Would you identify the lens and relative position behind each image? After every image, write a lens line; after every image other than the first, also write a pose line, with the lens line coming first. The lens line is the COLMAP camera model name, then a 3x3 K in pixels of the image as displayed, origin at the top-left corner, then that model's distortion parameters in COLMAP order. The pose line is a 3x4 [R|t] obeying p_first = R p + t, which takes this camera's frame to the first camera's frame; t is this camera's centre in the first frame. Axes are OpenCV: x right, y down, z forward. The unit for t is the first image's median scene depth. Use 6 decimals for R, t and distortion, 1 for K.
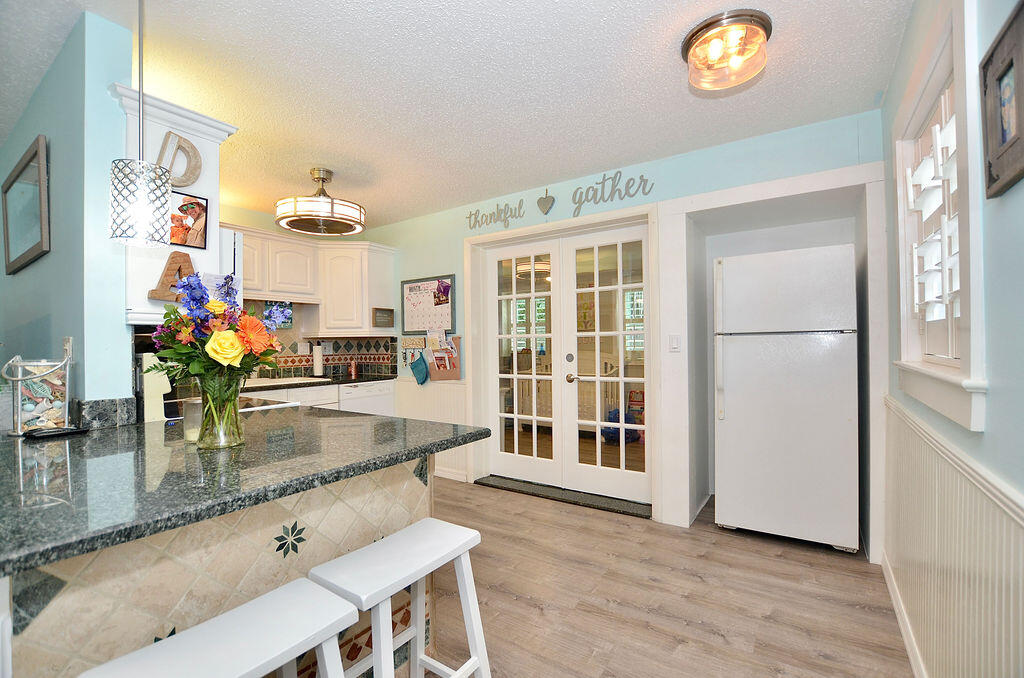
lens RADIAL K [[450.3, 0, 507.6], [0, 450.3, 344.3], [0, 0, 1]] dist [-0.037658, 0.005628]
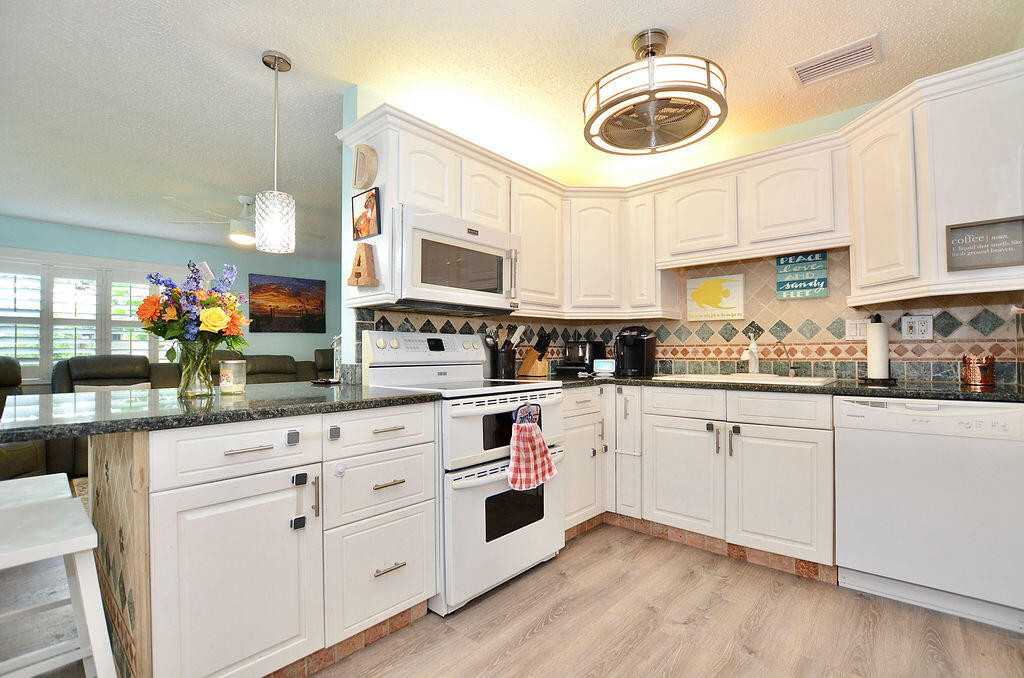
lens RADIAL K [[460.1, 0, 511.9], [0, 460.1, 345.0], [0, 0, 1]] dist [-0.039282, 0.006268]
pose [[-0.133166, -0.000786, -0.991093, 0.206479], [0.007343, 0.999971, -0.001779, 0.033750], [0.991067, -0.007515, -0.133156, 0.791913]]
